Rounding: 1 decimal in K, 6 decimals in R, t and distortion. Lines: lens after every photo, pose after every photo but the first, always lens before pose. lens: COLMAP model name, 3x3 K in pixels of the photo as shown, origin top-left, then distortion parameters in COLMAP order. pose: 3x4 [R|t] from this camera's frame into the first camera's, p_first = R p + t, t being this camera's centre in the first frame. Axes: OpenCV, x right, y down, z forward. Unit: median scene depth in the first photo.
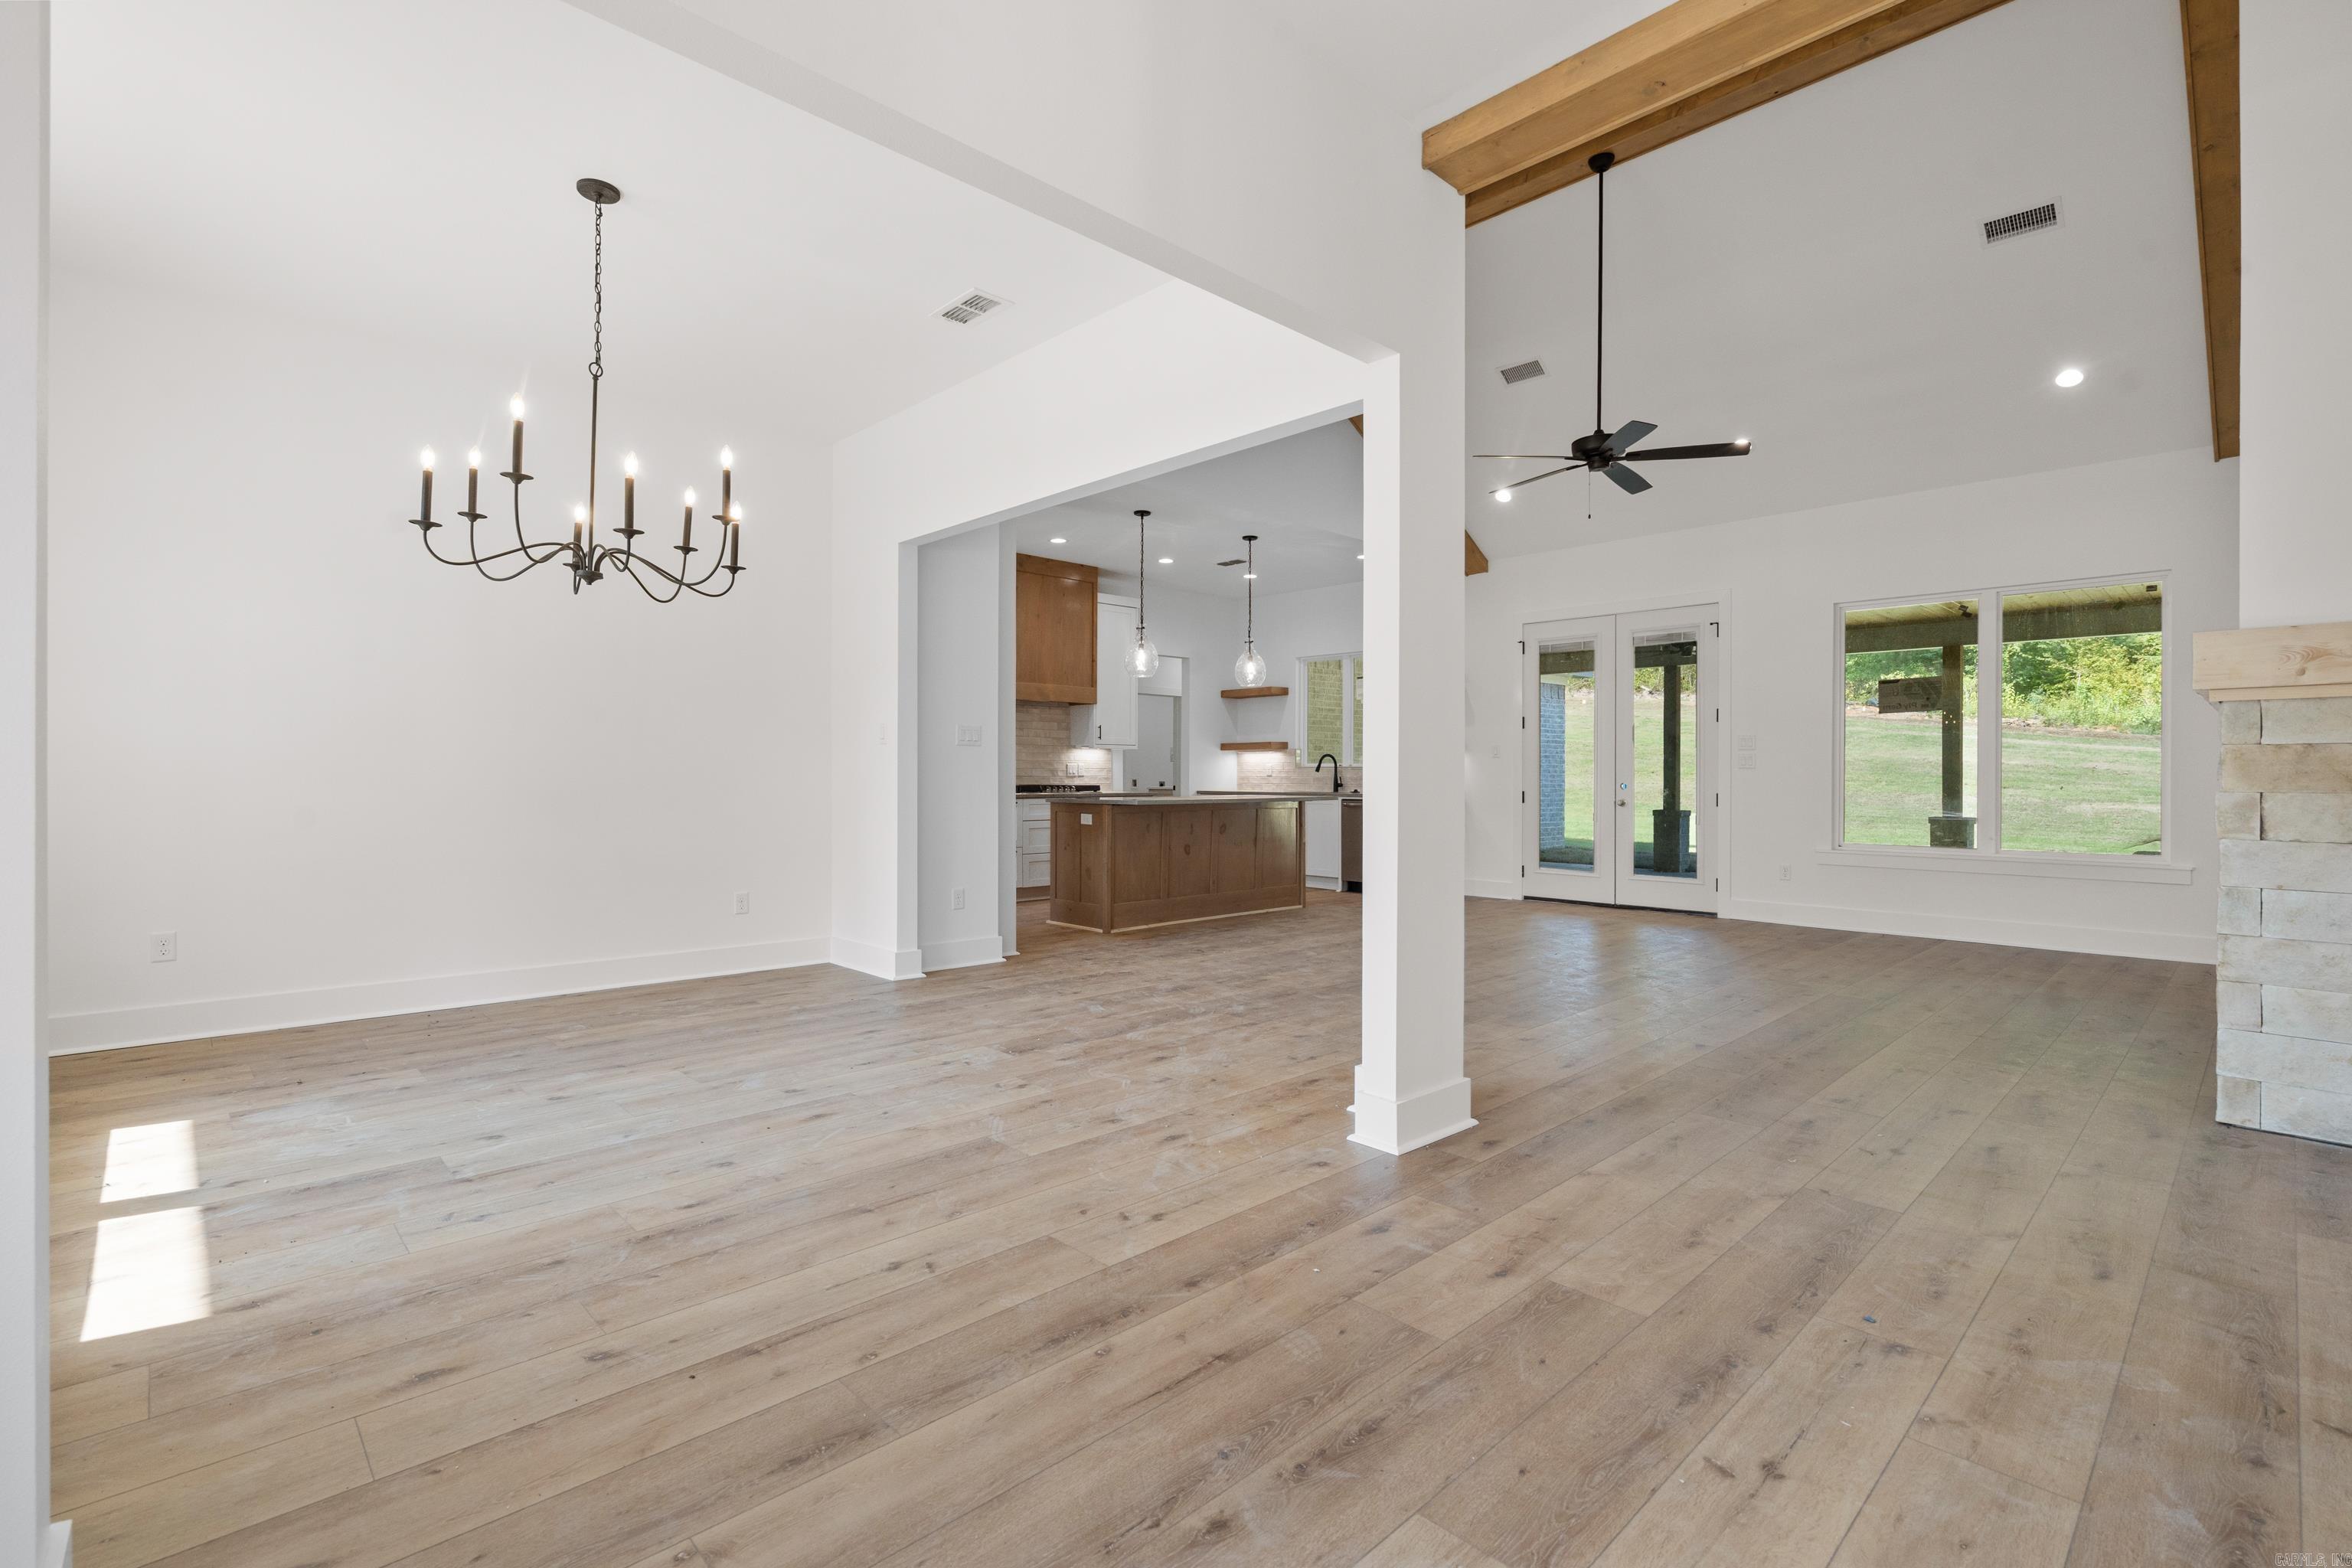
lens RADIAL K [[1079.1, 0, 1164.9], [0, 1079.1, 766.0], [0, 0, 1]] dist [-0.005842, 0.002511]
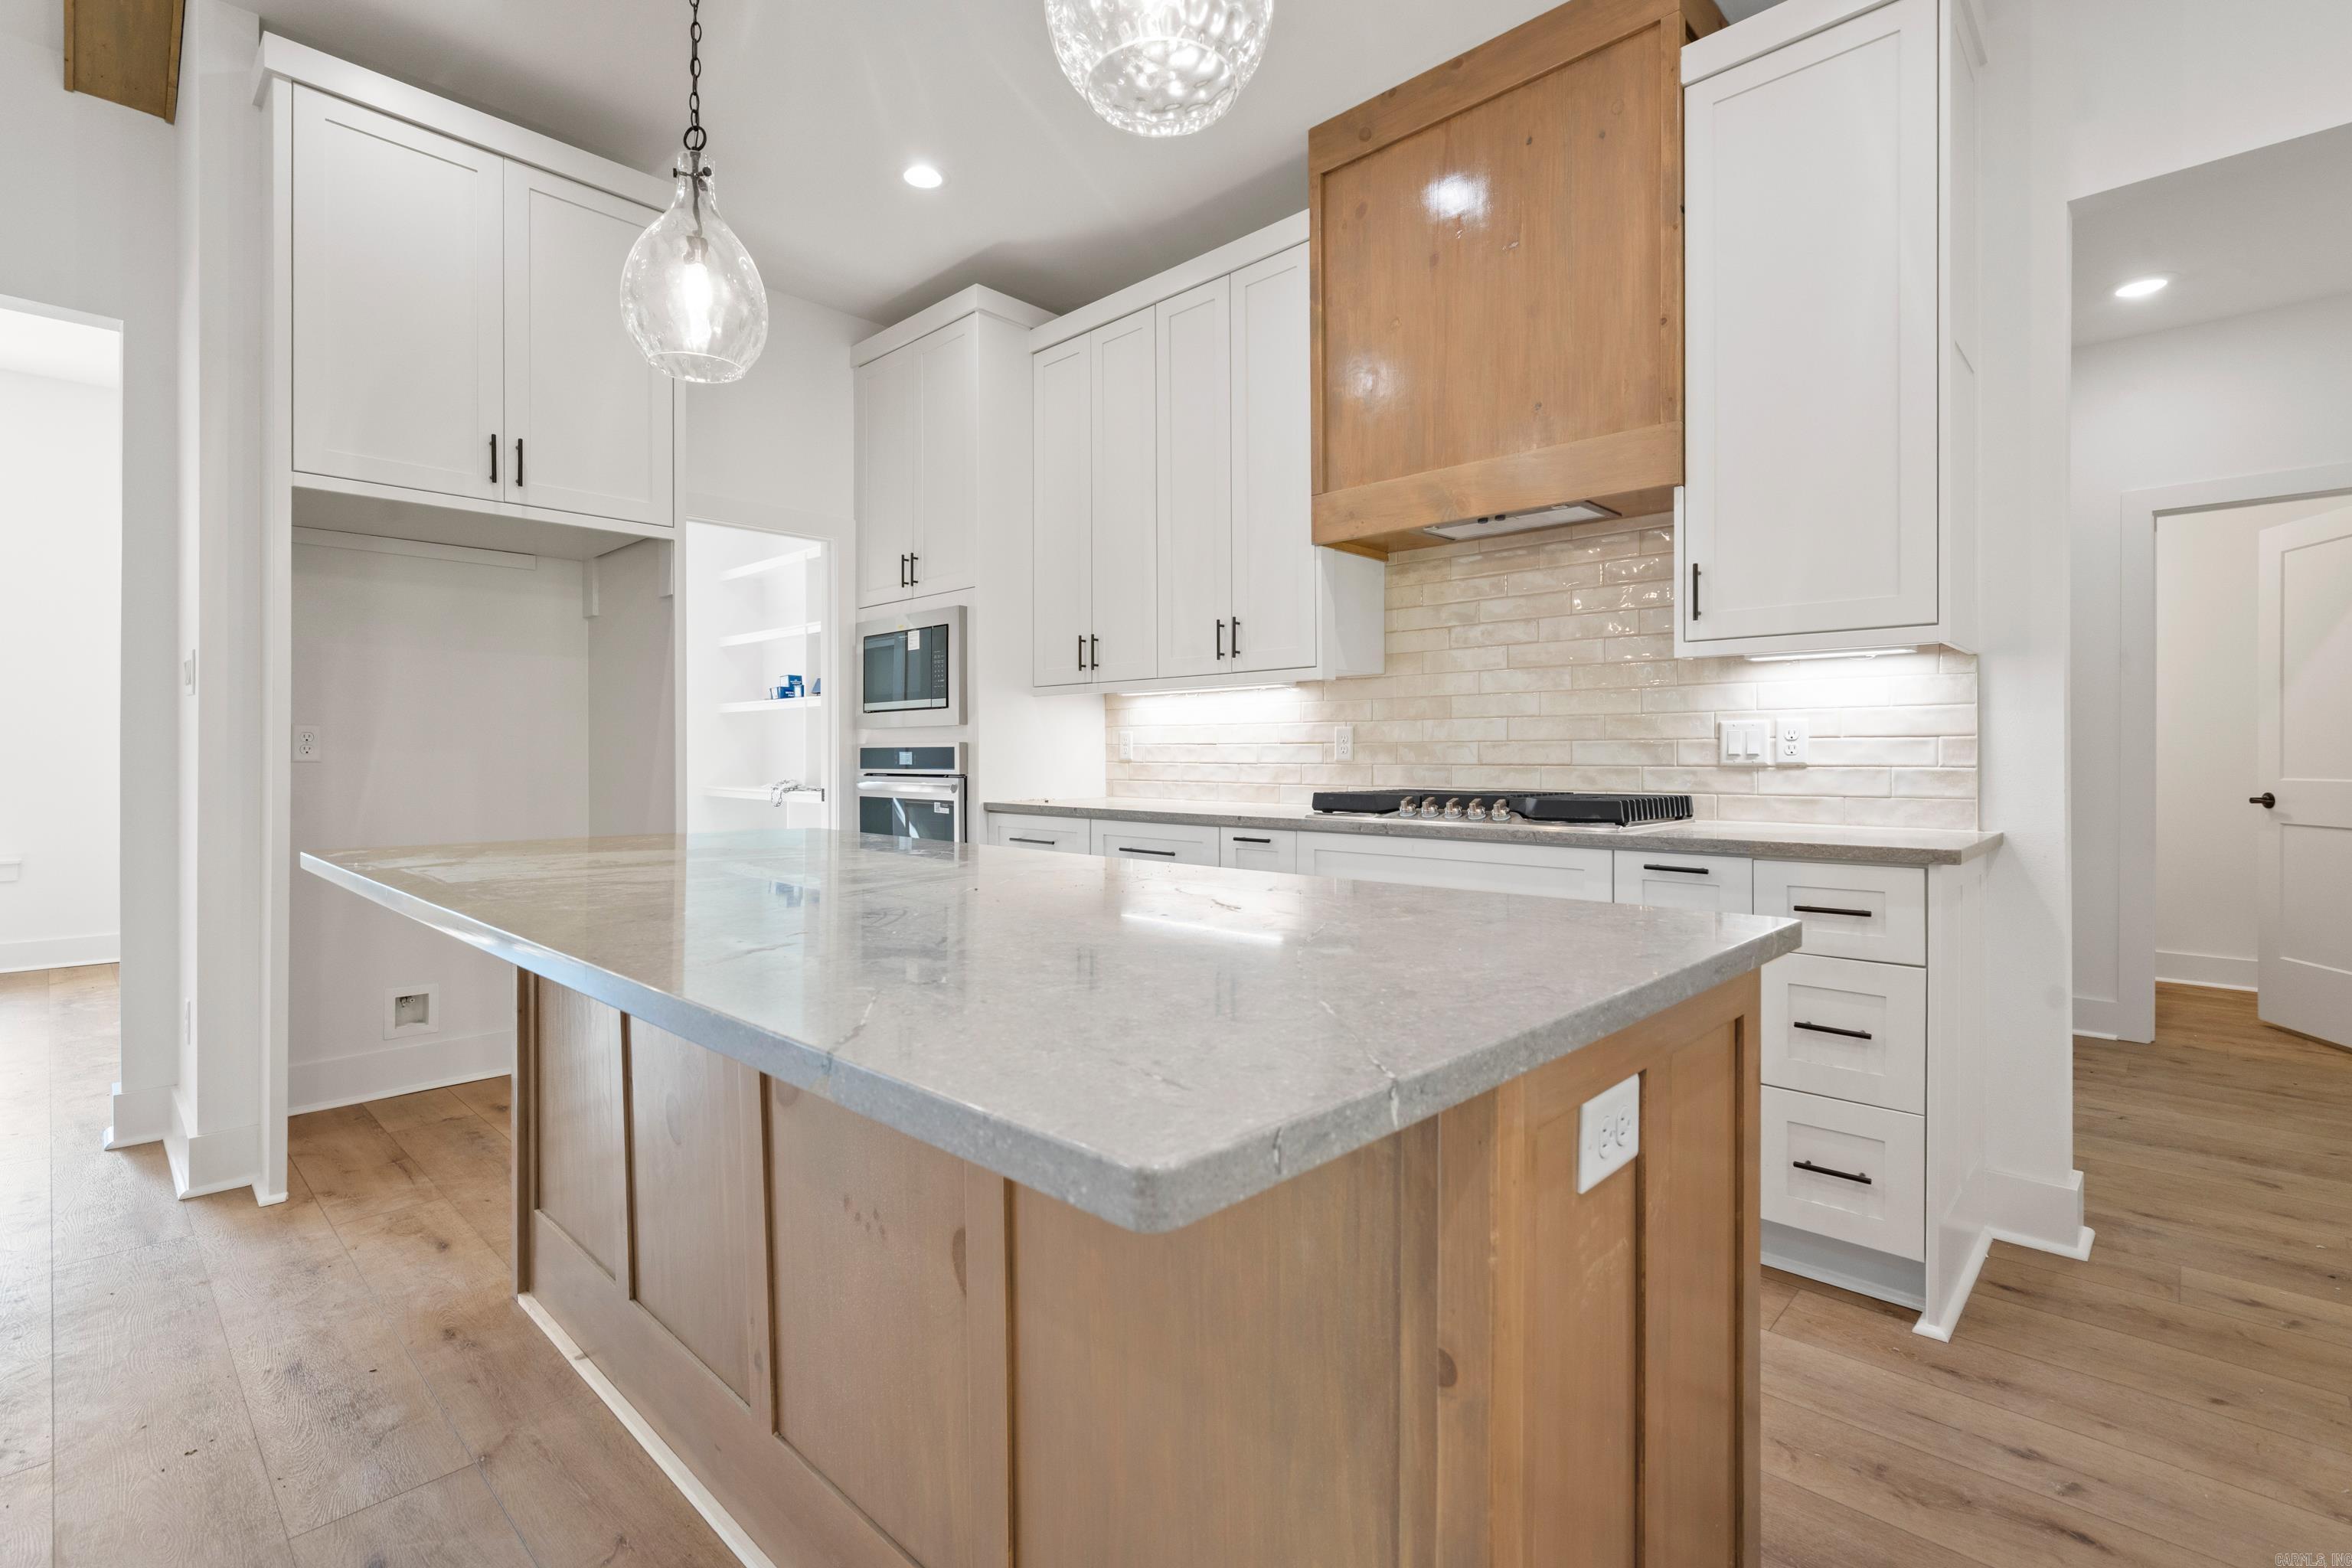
lens RADIAL K [[1079.1, 0, 1171.1], [0, 1079.1, 762.9], [0, 0, 1]] dist [-0.005842, 0.002511]
pose [[0.048752, 0.001137, -0.998810, 0.315677], [0.007022, 0.999974, 0.001481, 0.012718], [0.998786, -0.007086, 0.048743, 1.462142]]
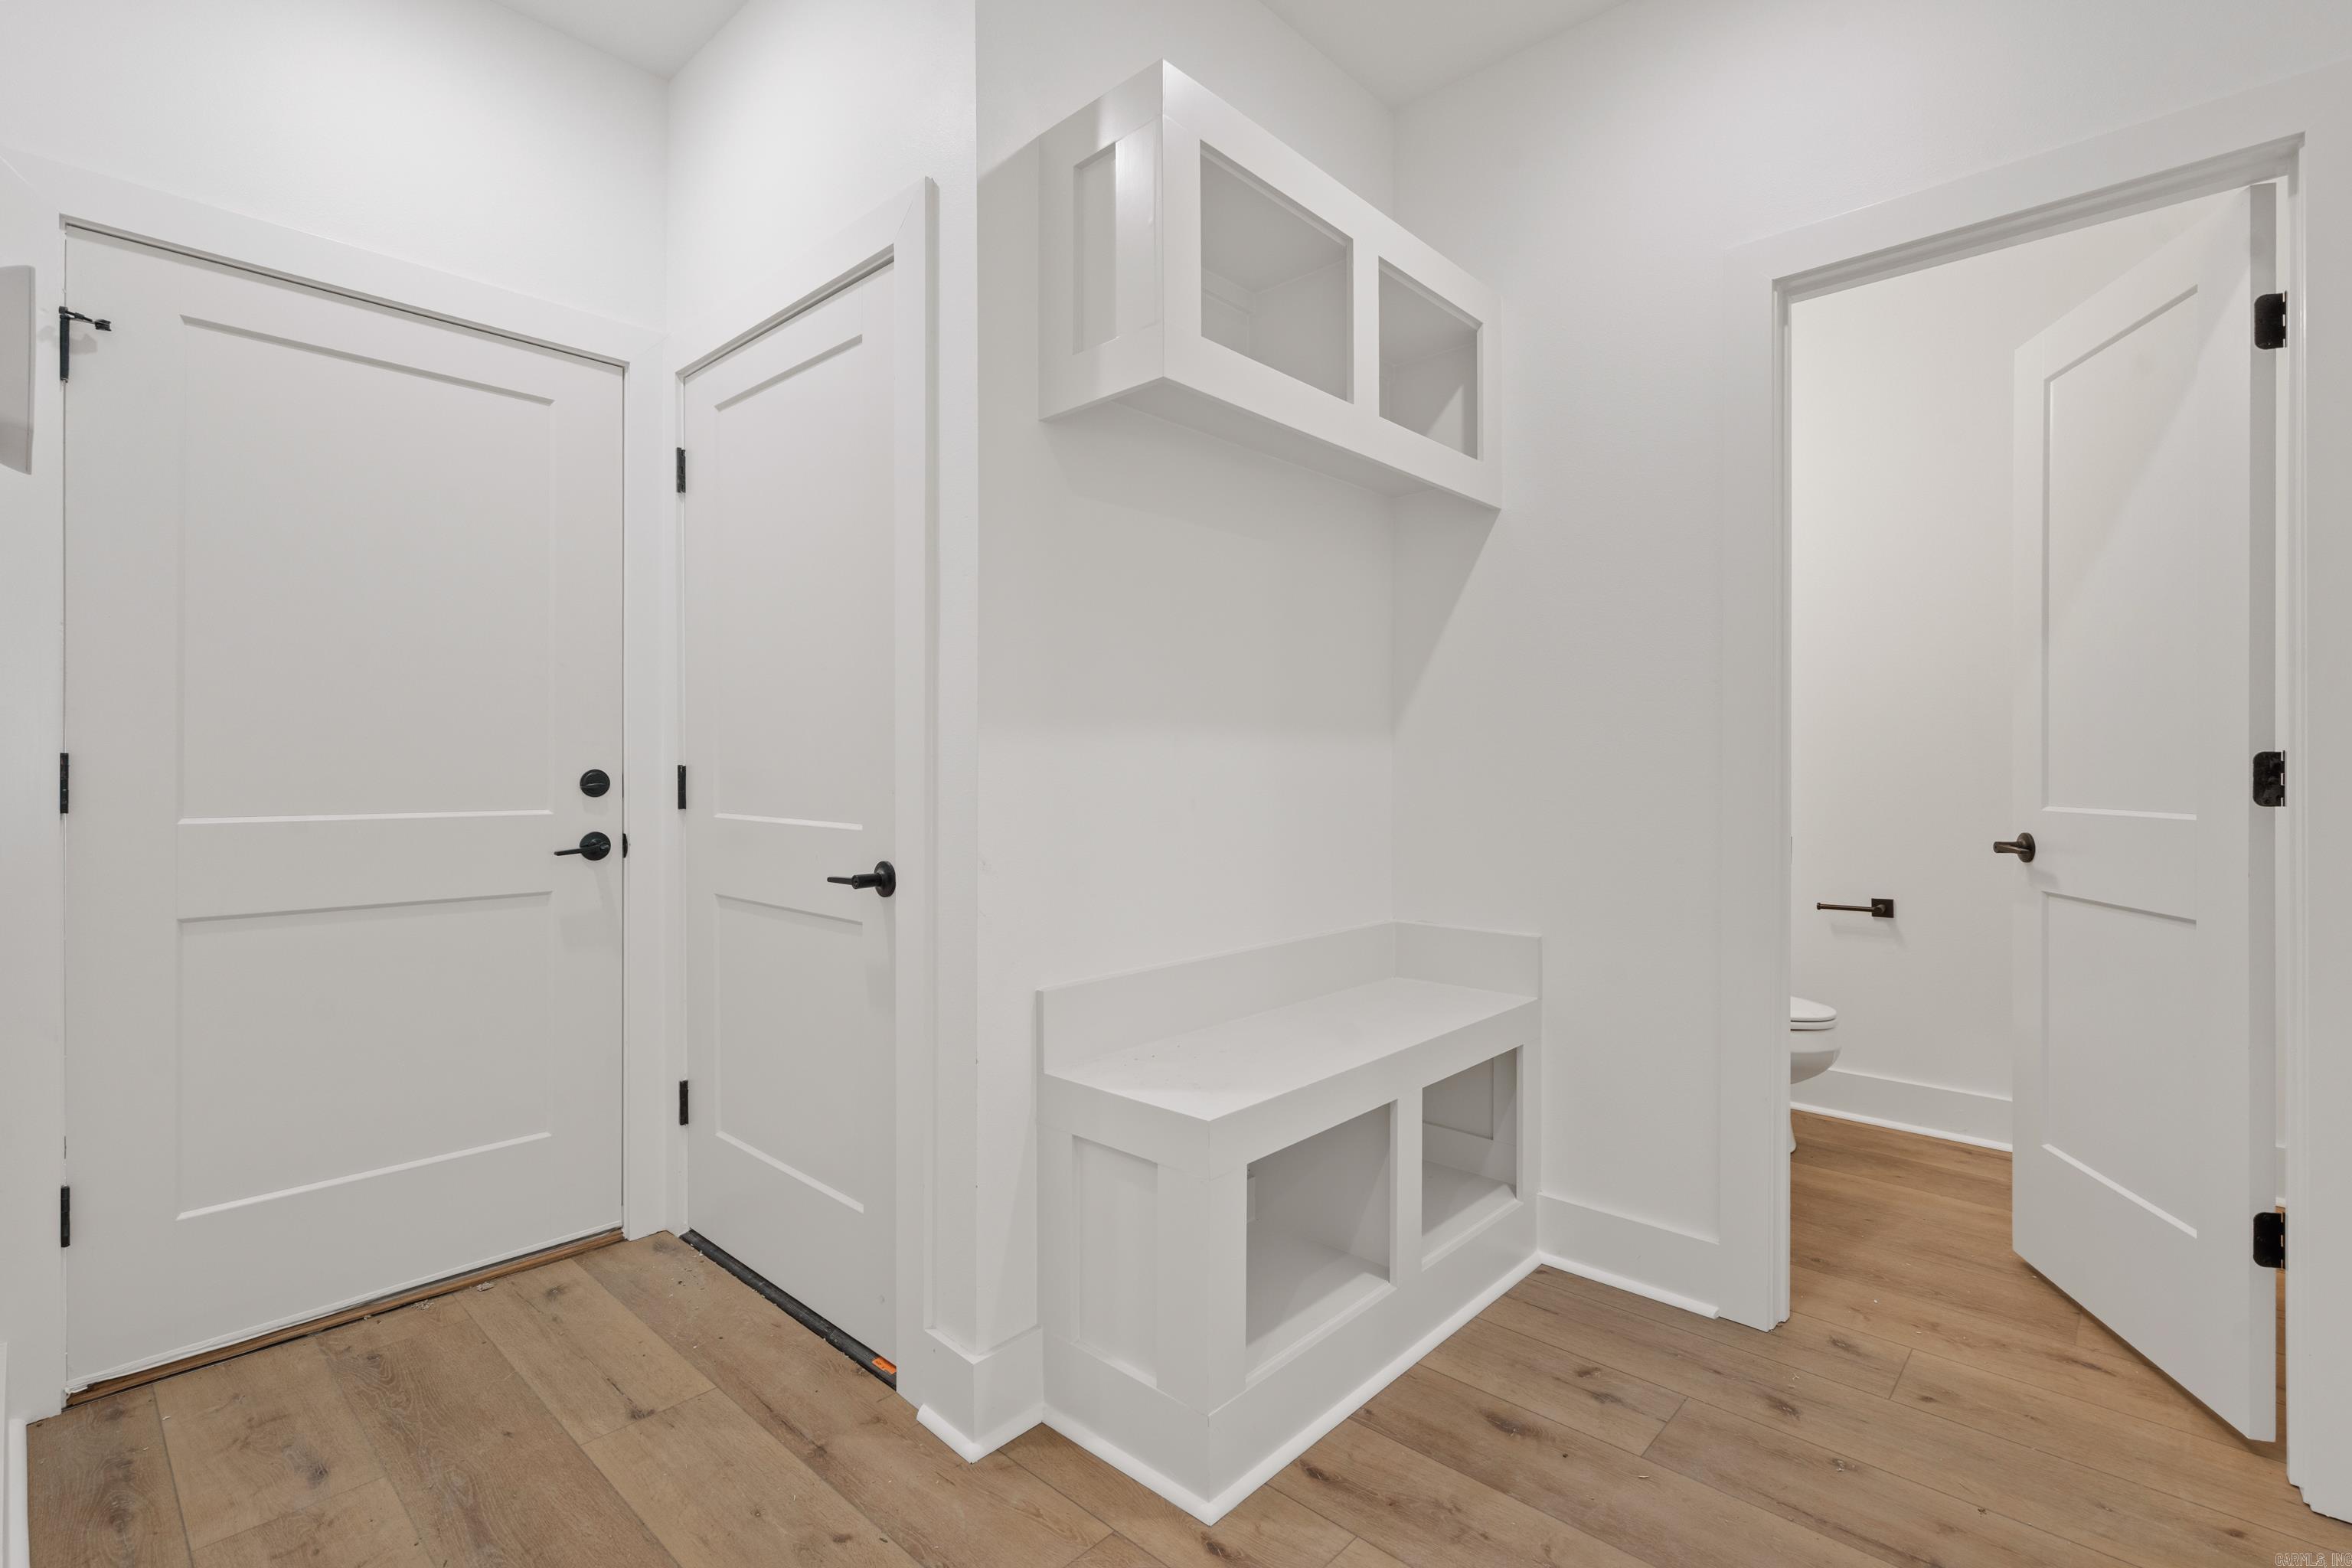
lens RADIAL K [[1079.1, 0, 1169.9], [0, 1079.1, 766.2], [0, 0, 1]] dist [-0.005842, 0.002511]
pose [[0.065364, -0.005124, -0.997848, -0.006197], [0.003263, 0.999983, -0.004922, 0.015588], [0.997856, -0.002934, 0.065380, 1.906176]]
